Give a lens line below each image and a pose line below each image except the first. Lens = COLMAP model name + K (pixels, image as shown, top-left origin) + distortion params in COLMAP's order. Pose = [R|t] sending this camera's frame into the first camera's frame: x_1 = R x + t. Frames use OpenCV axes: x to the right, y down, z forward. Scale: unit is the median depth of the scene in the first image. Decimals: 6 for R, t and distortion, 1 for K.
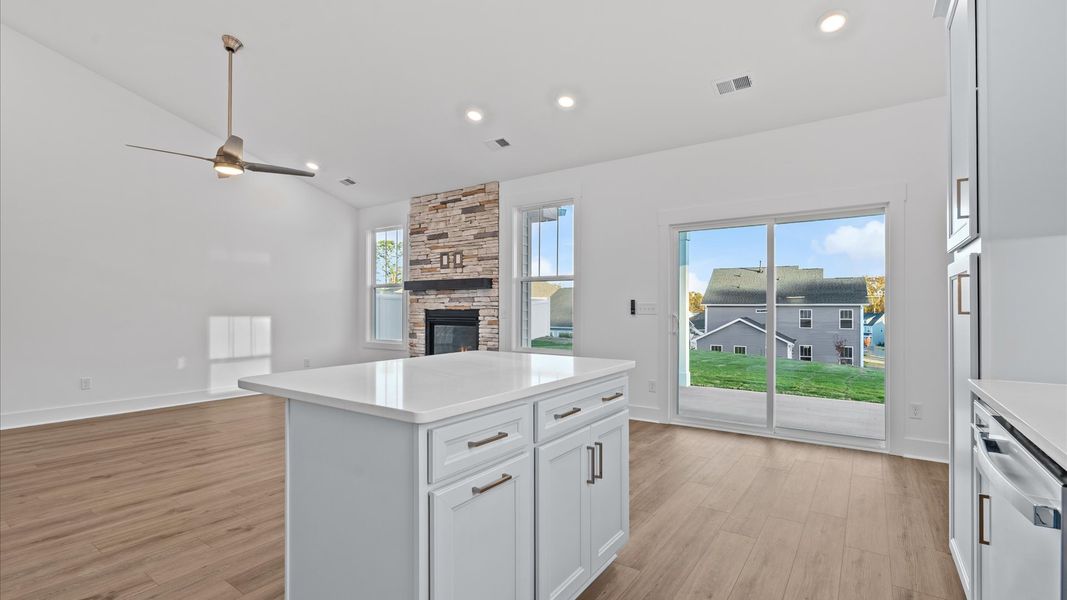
lens RADIAL K [[478.1, 0, 526.2], [0, 478.1, 301.5], [0, 0, 1]] dist [0.001633, 0.000538]
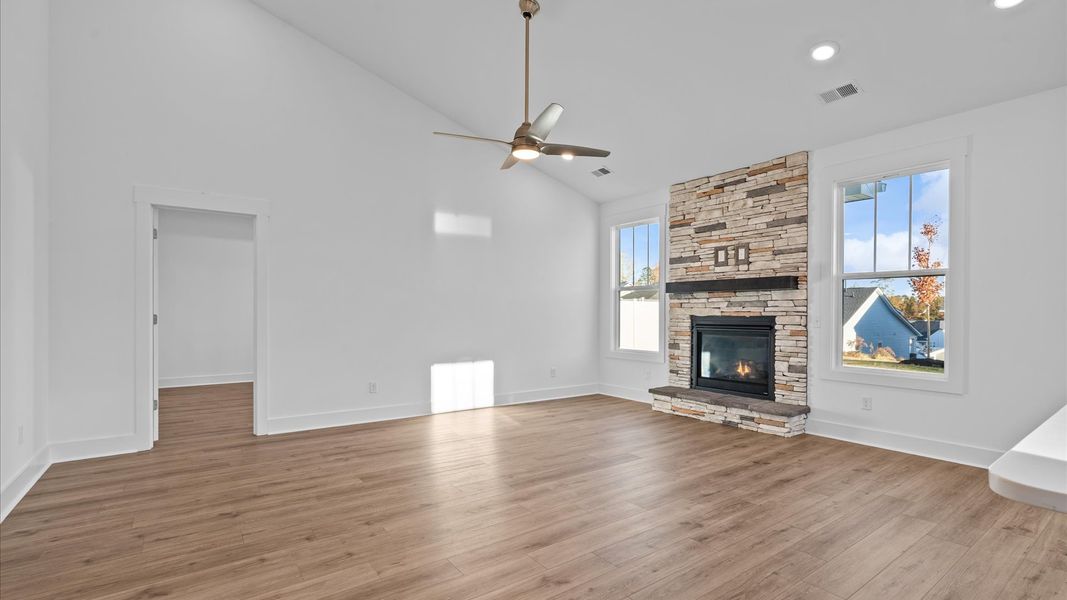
lens RADIAL K [[480.1, 0, 537.6], [0, 480.1, 310.9], [0, 0, 1]] dist [-0.003063, -0.000076]
pose [[0.950330, 0.002938, -0.311232, -0.219356], [-0.000652, 0.999972, 0.007449, 0.002166], [0.311245, -0.006876, 0.950305, 0.117618]]
